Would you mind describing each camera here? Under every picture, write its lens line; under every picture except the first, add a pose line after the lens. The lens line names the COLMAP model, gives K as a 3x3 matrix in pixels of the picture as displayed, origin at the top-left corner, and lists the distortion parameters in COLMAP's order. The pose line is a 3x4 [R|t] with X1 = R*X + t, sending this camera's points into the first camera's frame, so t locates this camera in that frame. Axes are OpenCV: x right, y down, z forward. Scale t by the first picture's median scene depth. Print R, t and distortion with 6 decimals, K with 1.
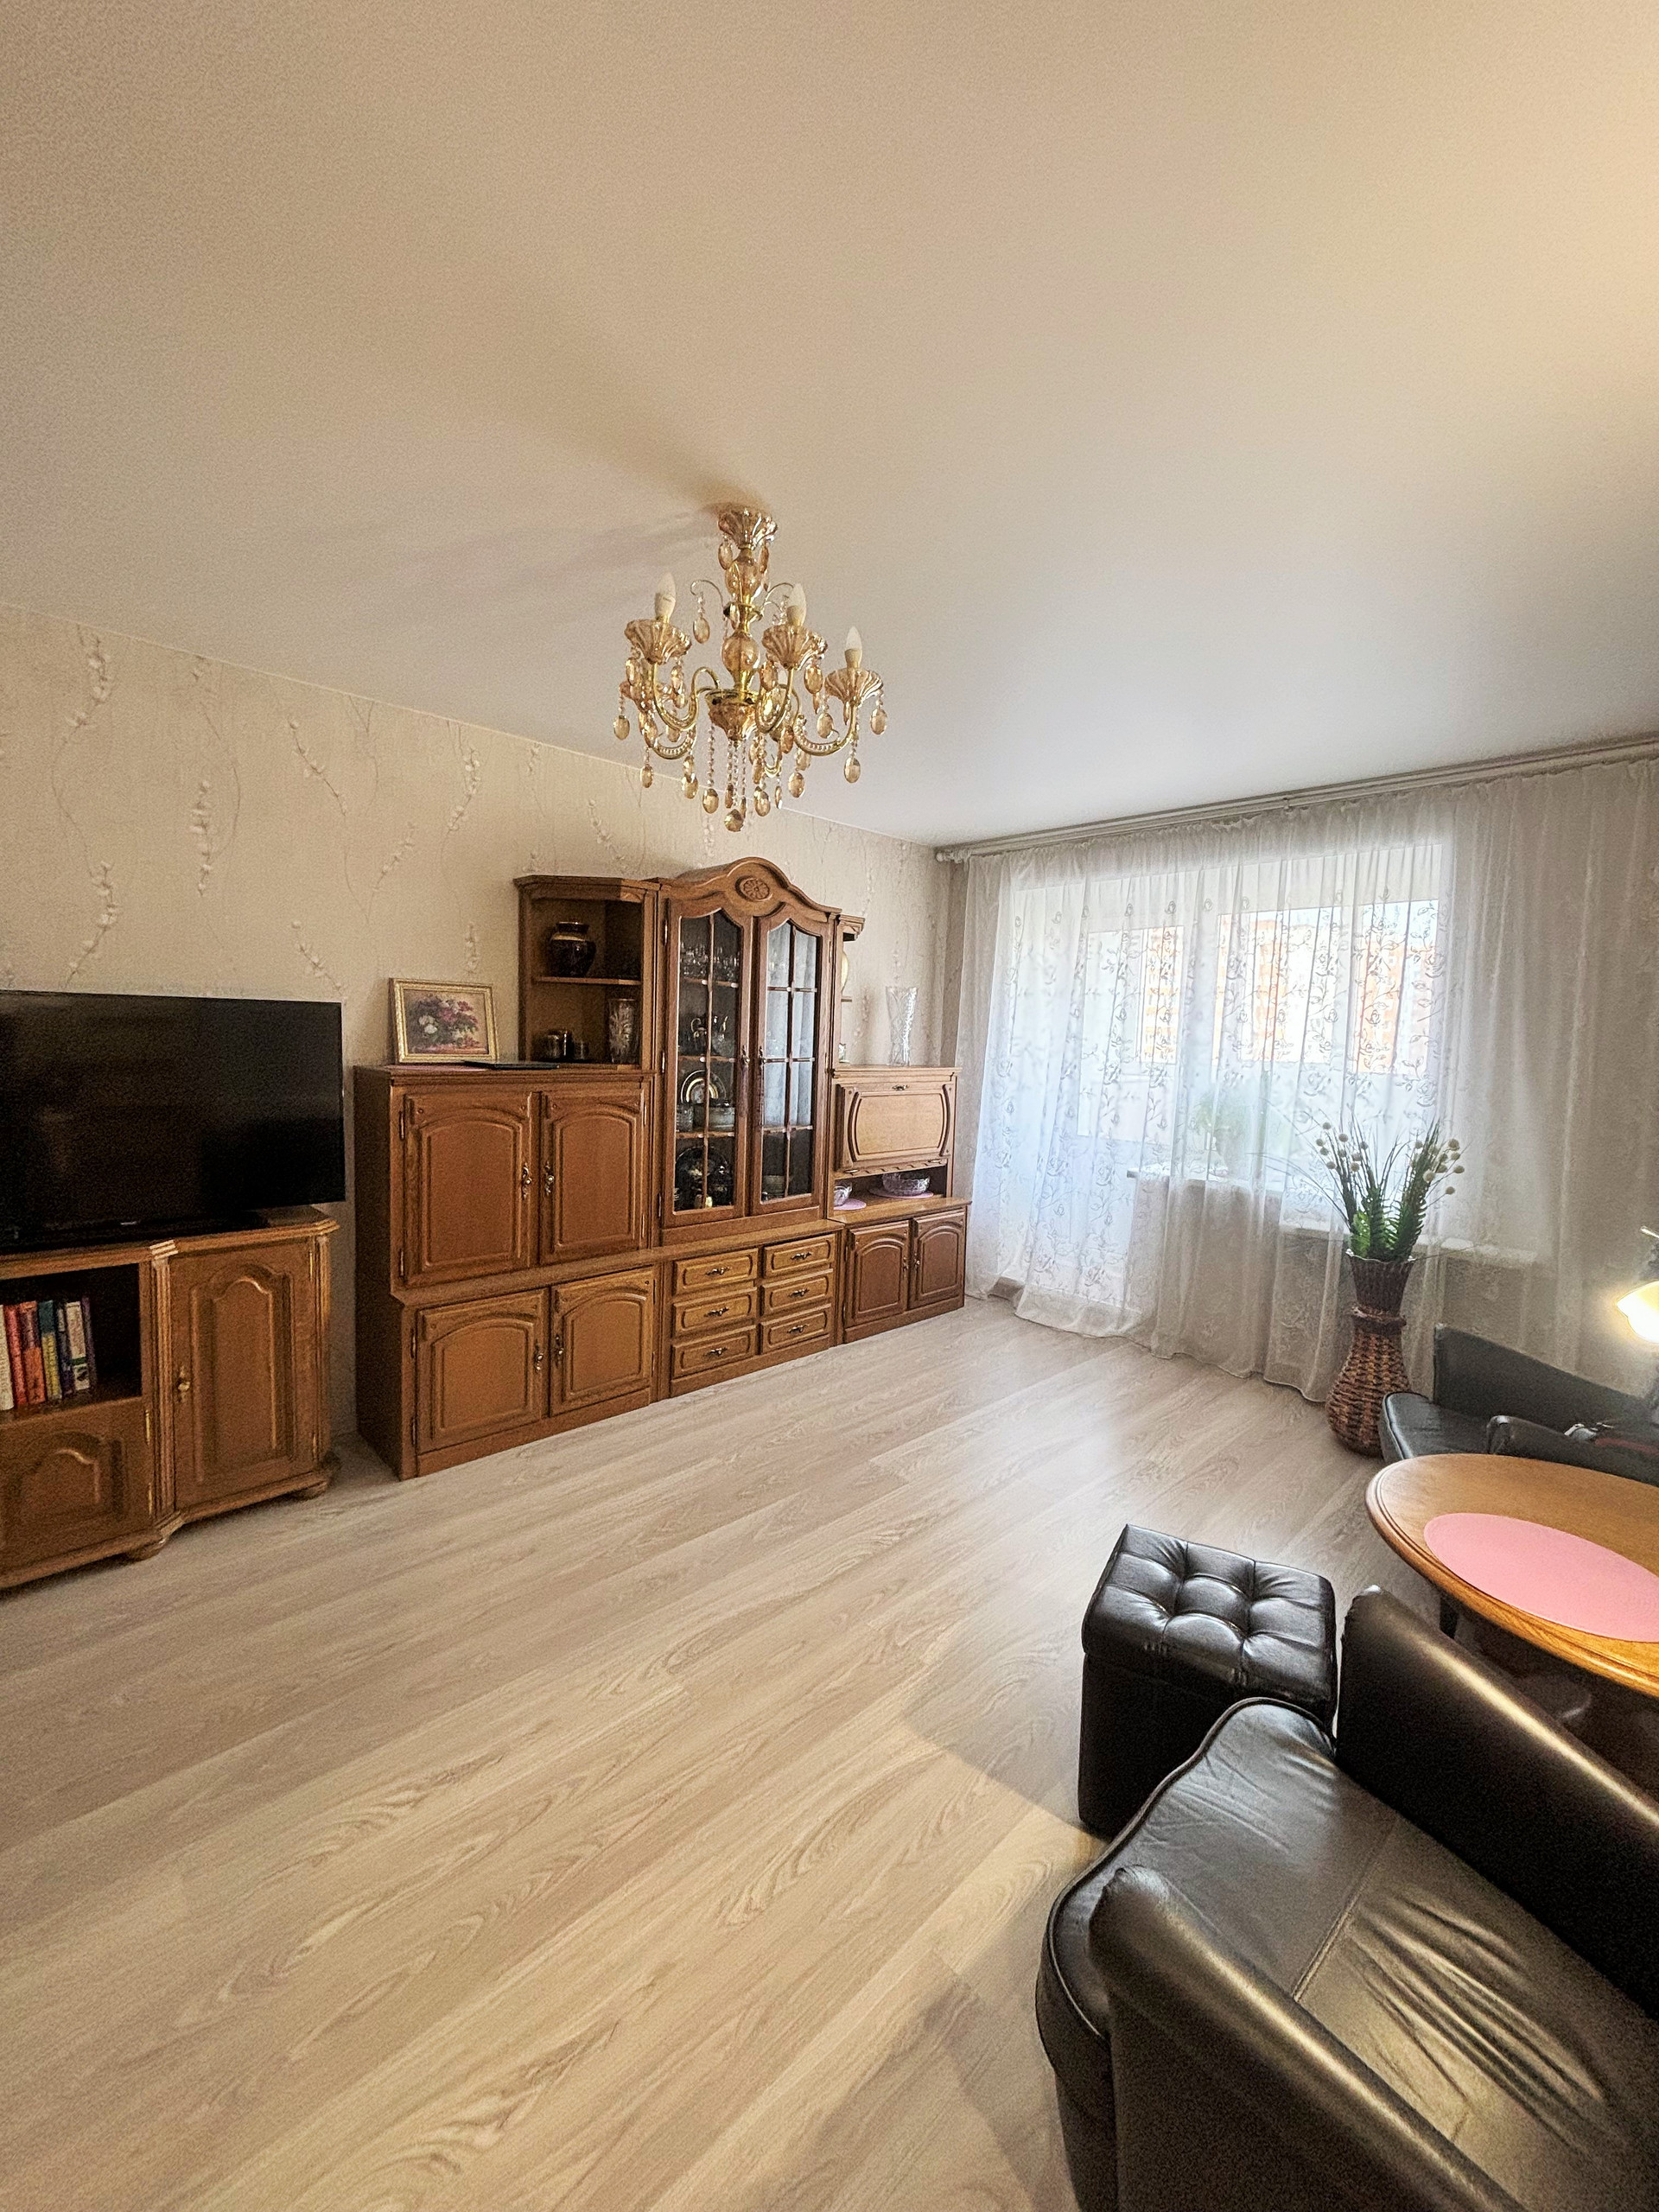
lens RADIAL K [[884.7, 0, 823.5], [0, 884.7, 1099.9], [0, 0, 1]] dist [-0.002876, 0.001129]
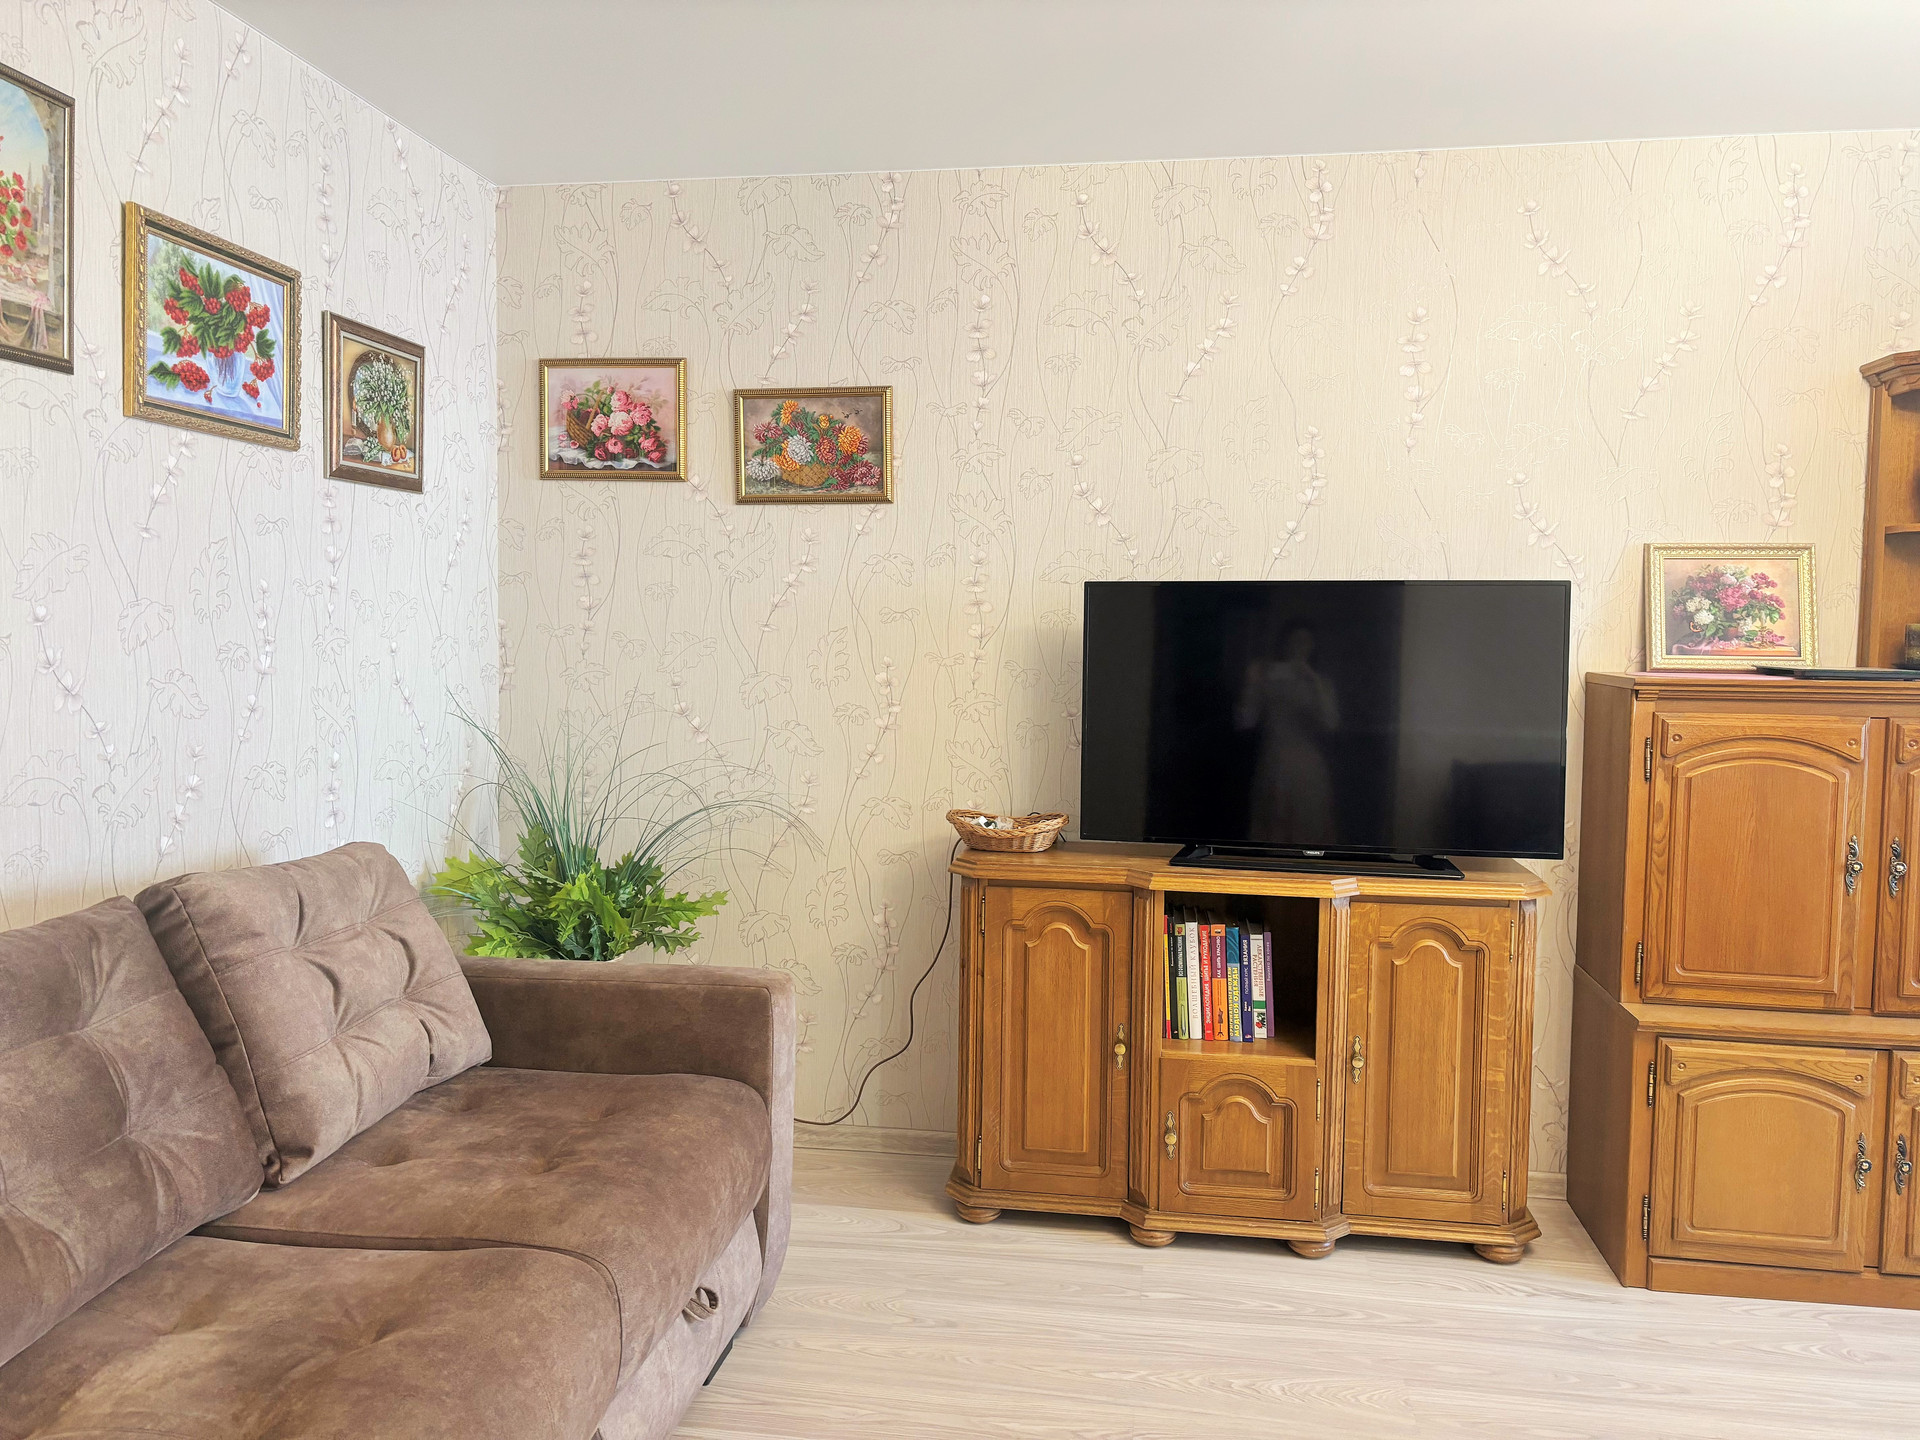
lens RADIAL K [[1450.8, 0, 943.6], [0, 1450.8, 713.2], [0, 0, 1]] dist [0.010549, 0.002641]
pose [[0.602636, 0.023644, -0.797666, 0.082579], [-0.053103, 0.998534, -0.010522, 0.034409], [0.796248, 0.048700, 0.603007, -0.098120]]
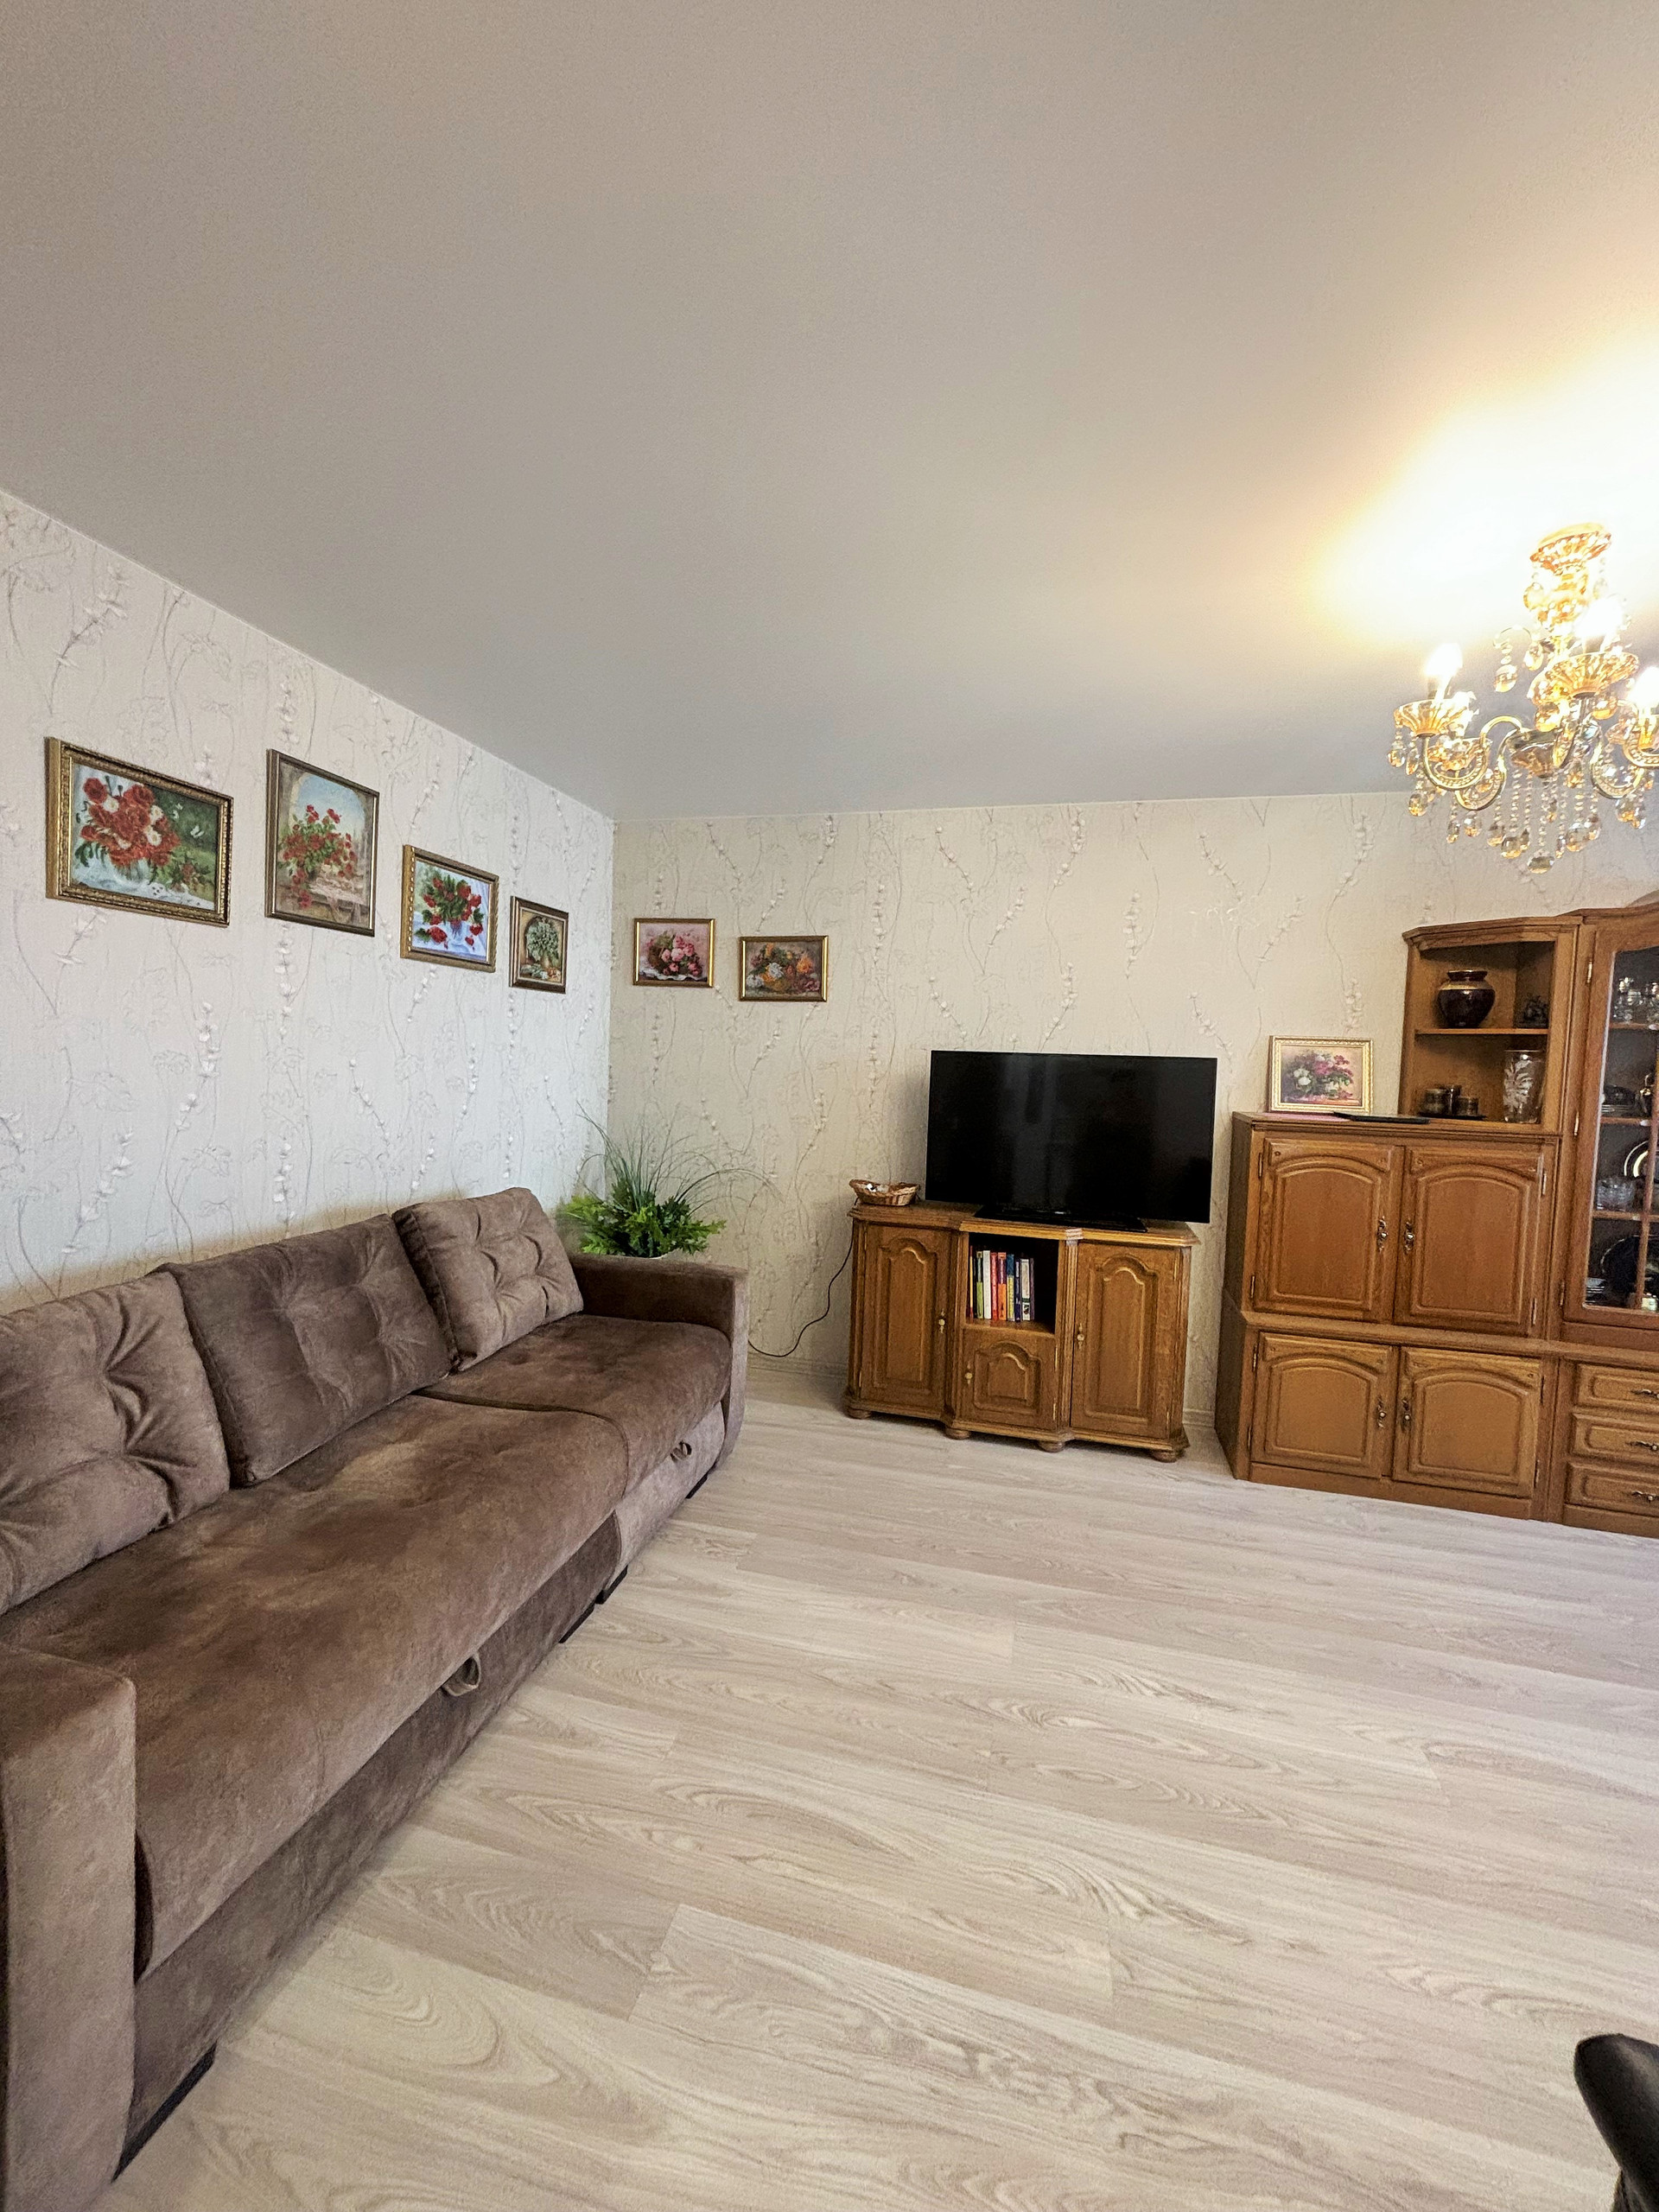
lens RADIAL K [[884.7, 0, 825.6], [0, 884.7, 1099.6], [0, 0, 1]] dist [-0.002876, 0.001129]
pose [[0.521570, 0.030054, -0.852679, 0.195396], [-0.082601, 0.996464, -0.015403, 0.008474], [0.849200, 0.078466, 0.522208, -0.071502]]
